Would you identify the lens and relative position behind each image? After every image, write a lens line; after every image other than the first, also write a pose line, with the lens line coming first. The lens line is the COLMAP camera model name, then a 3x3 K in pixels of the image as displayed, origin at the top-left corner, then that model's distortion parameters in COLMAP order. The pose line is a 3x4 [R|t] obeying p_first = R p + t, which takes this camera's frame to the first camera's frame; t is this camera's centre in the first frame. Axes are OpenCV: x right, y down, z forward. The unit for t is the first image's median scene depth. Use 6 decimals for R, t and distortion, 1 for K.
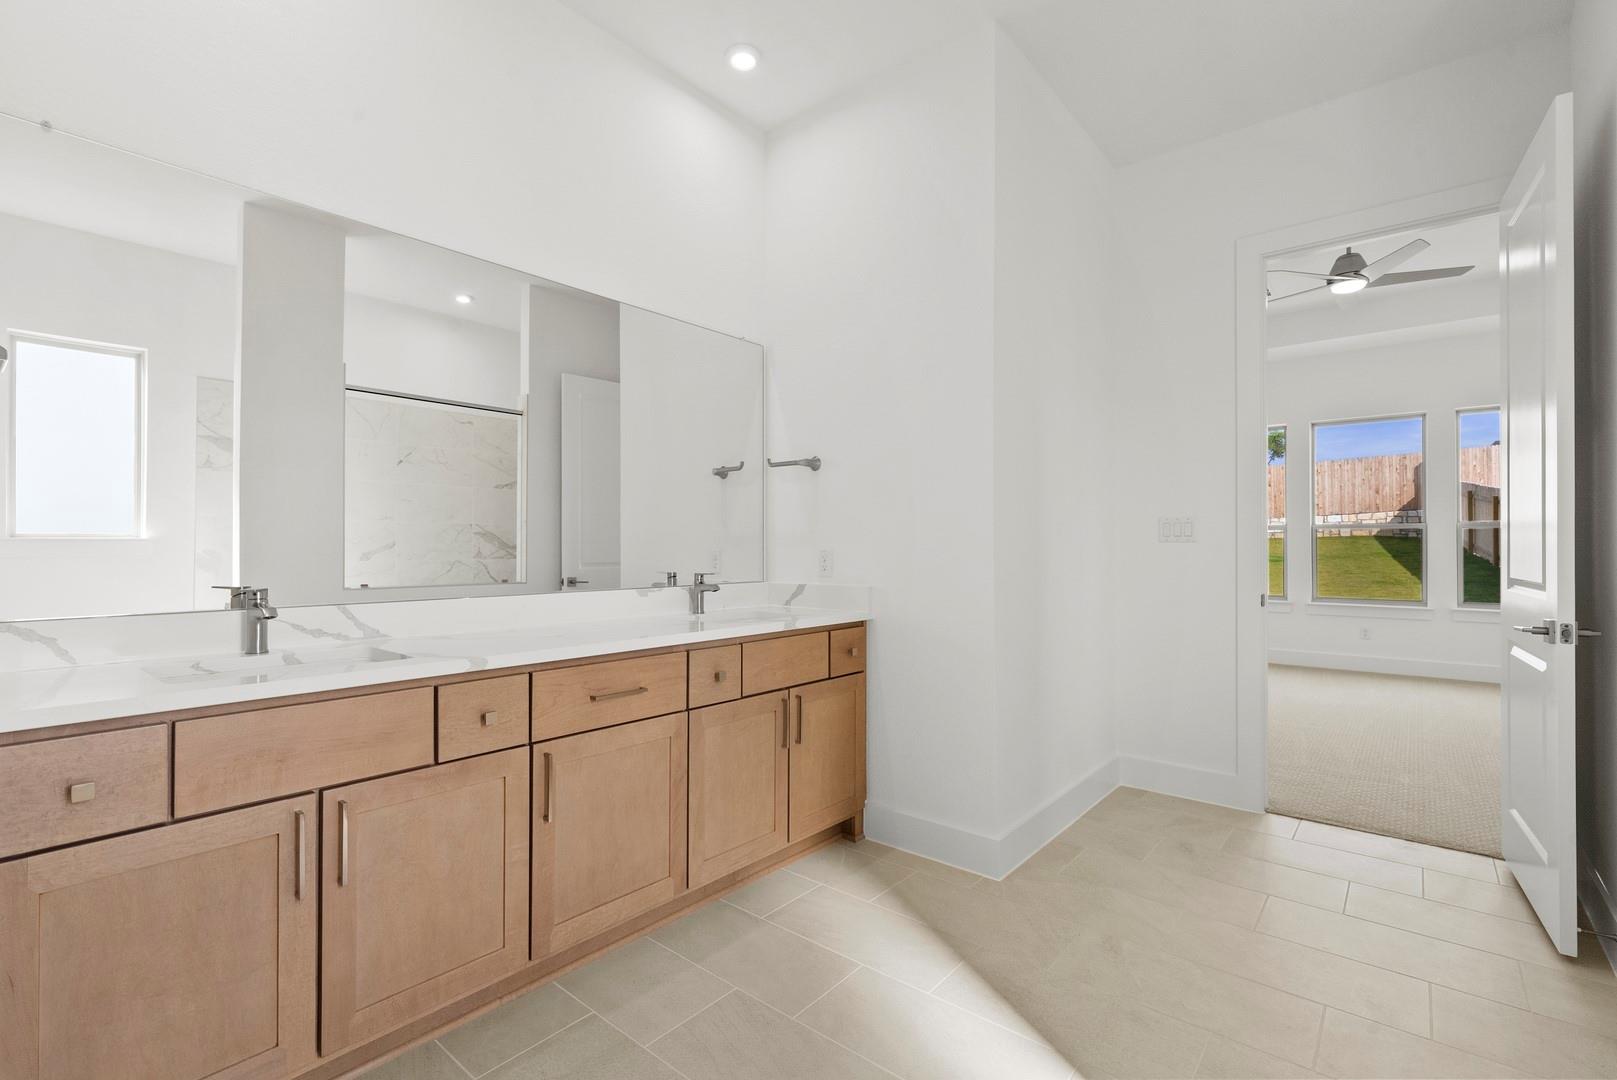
lens RADIAL K [[734.2, 0, 812.0], [0, 734.2, 545.5], [0, 0, 1]] dist [-0.000295, 0.000076]
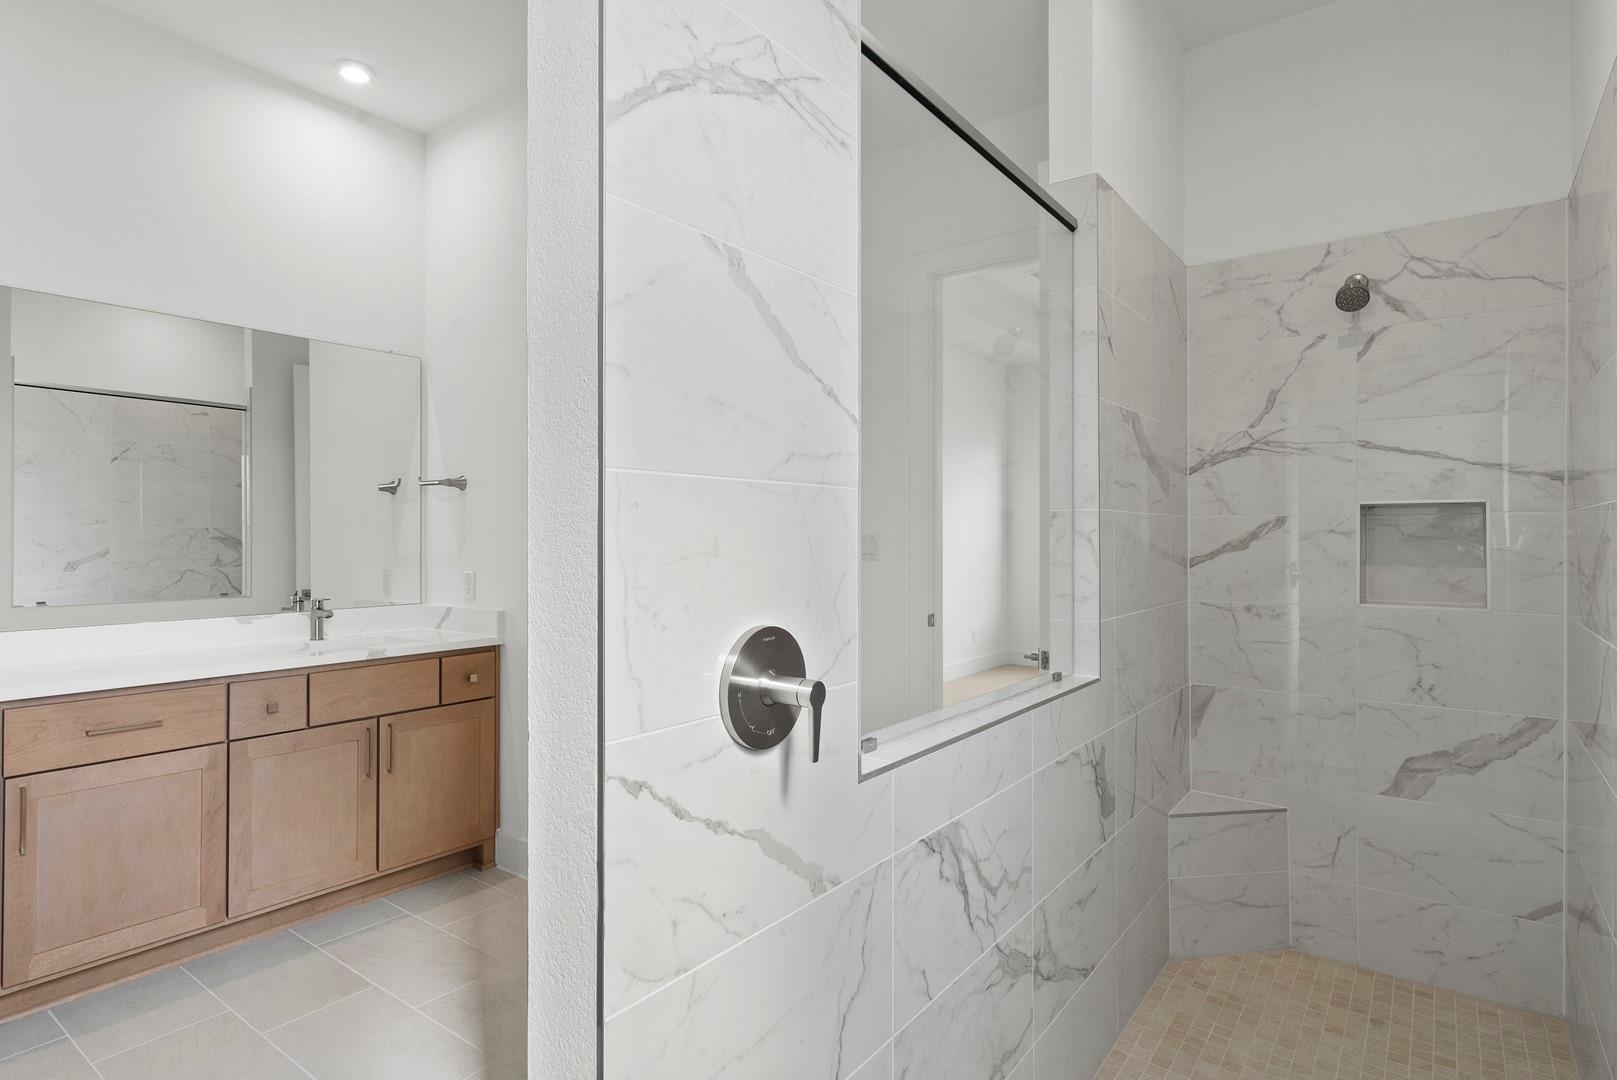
lens RADIAL K [[861.4, 0, 807.3], [0, 861.4, 538.5], [0, 0, 1]] dist [0.004867, 0.002165]
pose [[0.998273, 0.000400, 0.058748, 0.482141], [-0.000705, 0.999986, 0.005158, -0.054601], [-0.058745, -0.005190, 0.998260, -0.204625]]
